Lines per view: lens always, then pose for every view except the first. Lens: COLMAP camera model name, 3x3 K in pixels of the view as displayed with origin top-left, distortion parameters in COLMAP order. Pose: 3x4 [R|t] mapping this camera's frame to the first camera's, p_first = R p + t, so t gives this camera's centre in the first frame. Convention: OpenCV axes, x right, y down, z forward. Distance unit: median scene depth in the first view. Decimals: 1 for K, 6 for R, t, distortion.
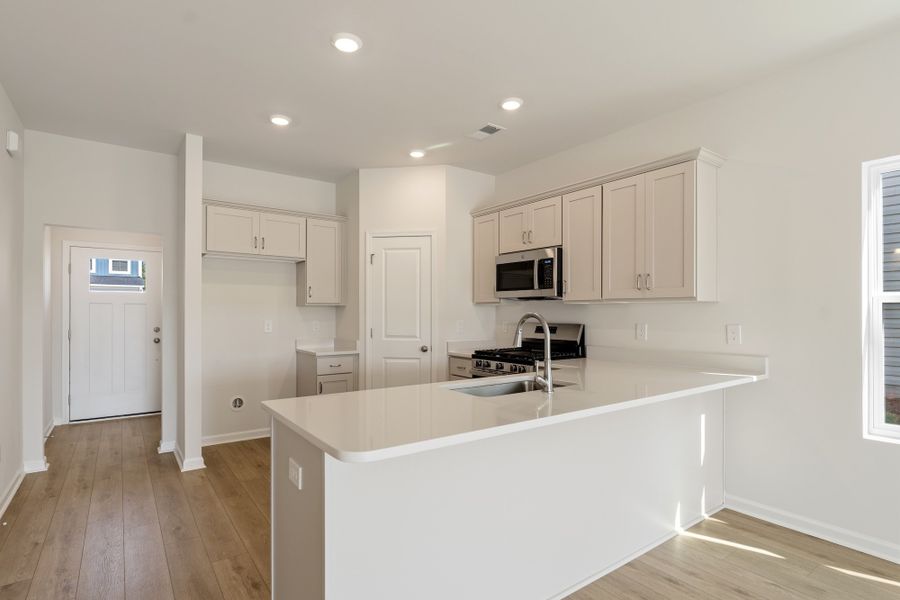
lens RADIAL K [[464.3, 0, 451.5], [0, 464.3, 311.4], [0, 0, 1]] dist [0.003732, -0.000753]
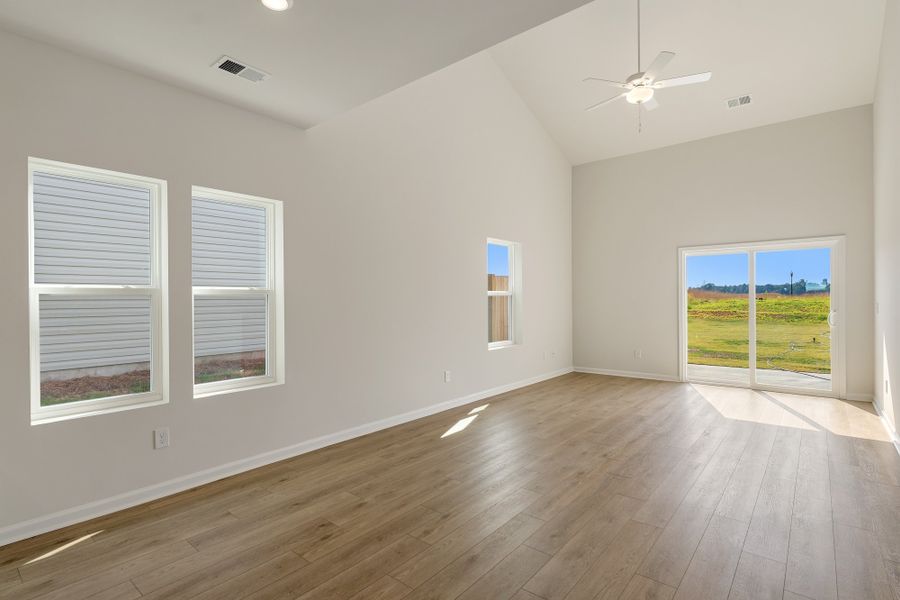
lens RADIAL K [[444.6, 0, 449.4], [0, 444.6, 302.4], [0, 0, 1]] dist [0.004923, -0.000181]
pose [[-0.259920, -0.003865, 0.965622, -0.193135], [0.005285, 0.999971, 0.005425, -0.000196], [-0.965616, 0.006513, -0.259892, 0.230104]]
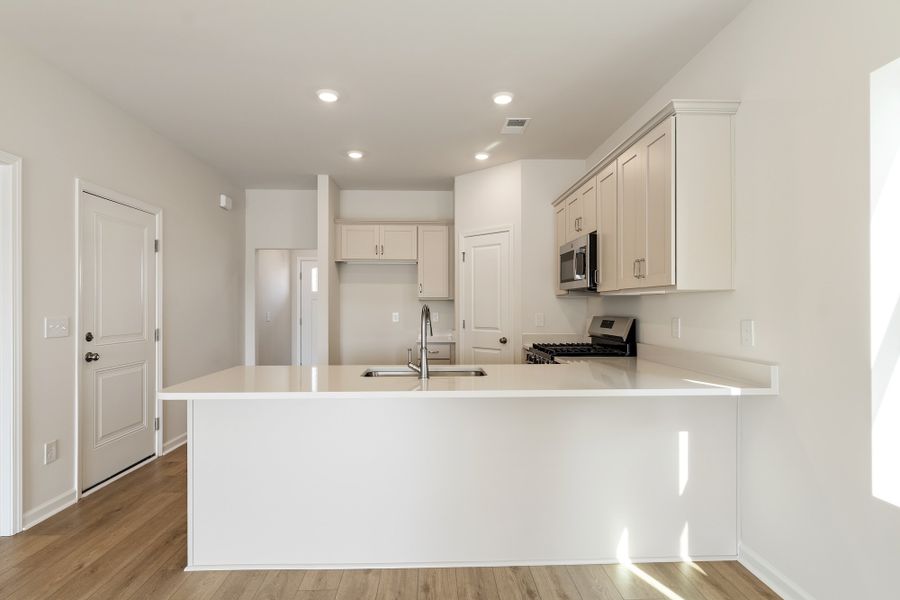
lens RADIAL K [[464.3, 0, 445.0], [0, 464.3, 305.8], [0, 0, 1]] dist [0.003732, -0.000753]
pose [[0.826061, -0.002923, -0.563573, 0.475799], [0.003841, 0.999993, 0.000444, 0.002301], [0.563567, -0.002532, 0.826066, 0.077710]]
